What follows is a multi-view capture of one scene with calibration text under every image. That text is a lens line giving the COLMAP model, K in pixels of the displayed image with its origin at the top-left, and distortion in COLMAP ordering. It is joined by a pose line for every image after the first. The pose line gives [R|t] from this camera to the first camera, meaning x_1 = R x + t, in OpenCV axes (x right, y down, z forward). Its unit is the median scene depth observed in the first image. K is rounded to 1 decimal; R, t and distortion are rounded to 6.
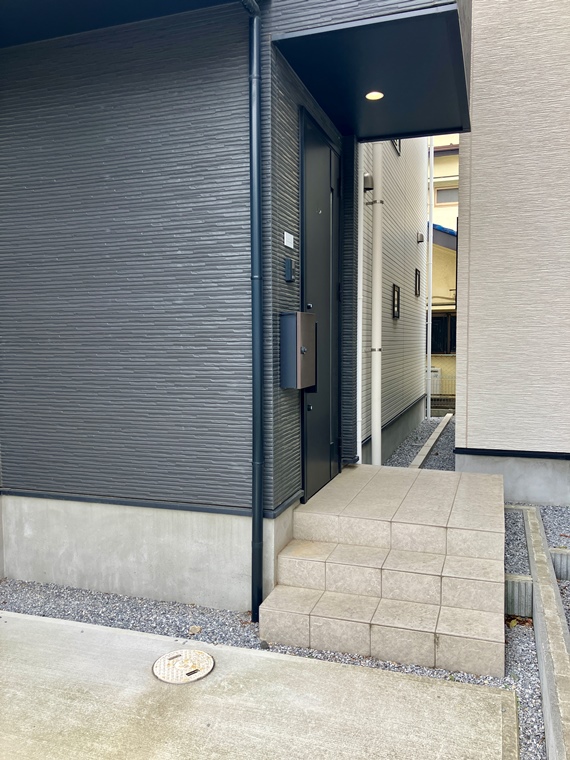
lens RADIAL K [[610.2, 0, 283.9], [0, 610.2, 371.6], [0, 0, 1]] dist [0.042053, -0.053713]
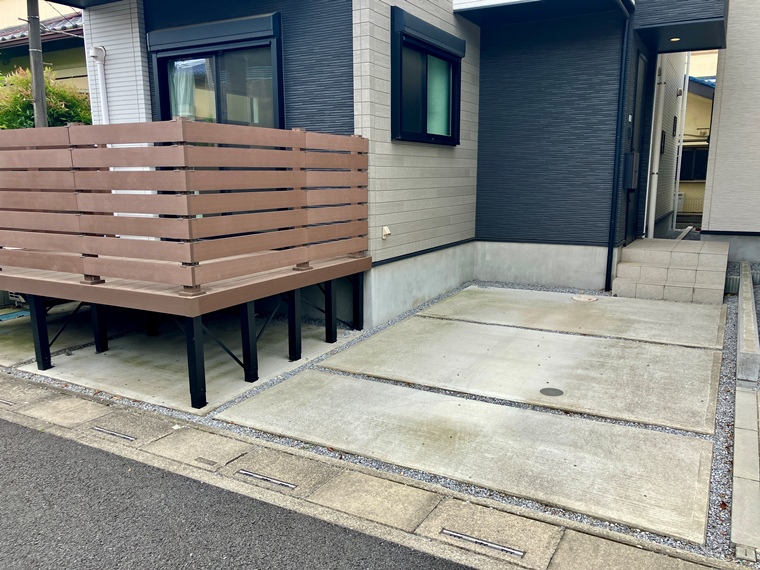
lens RADIAL K [[610.2, 0, 397.7], [0, 610.2, 287.6], [0, 0, 1]] dist [0.042053, -0.053713]
pose [[0.986473, 0.029443, -0.161259, -0.400973], [-0.007815, 0.991066, 0.133143, 0.085519], [0.163739, -0.130082, 0.977890, -1.219742]]
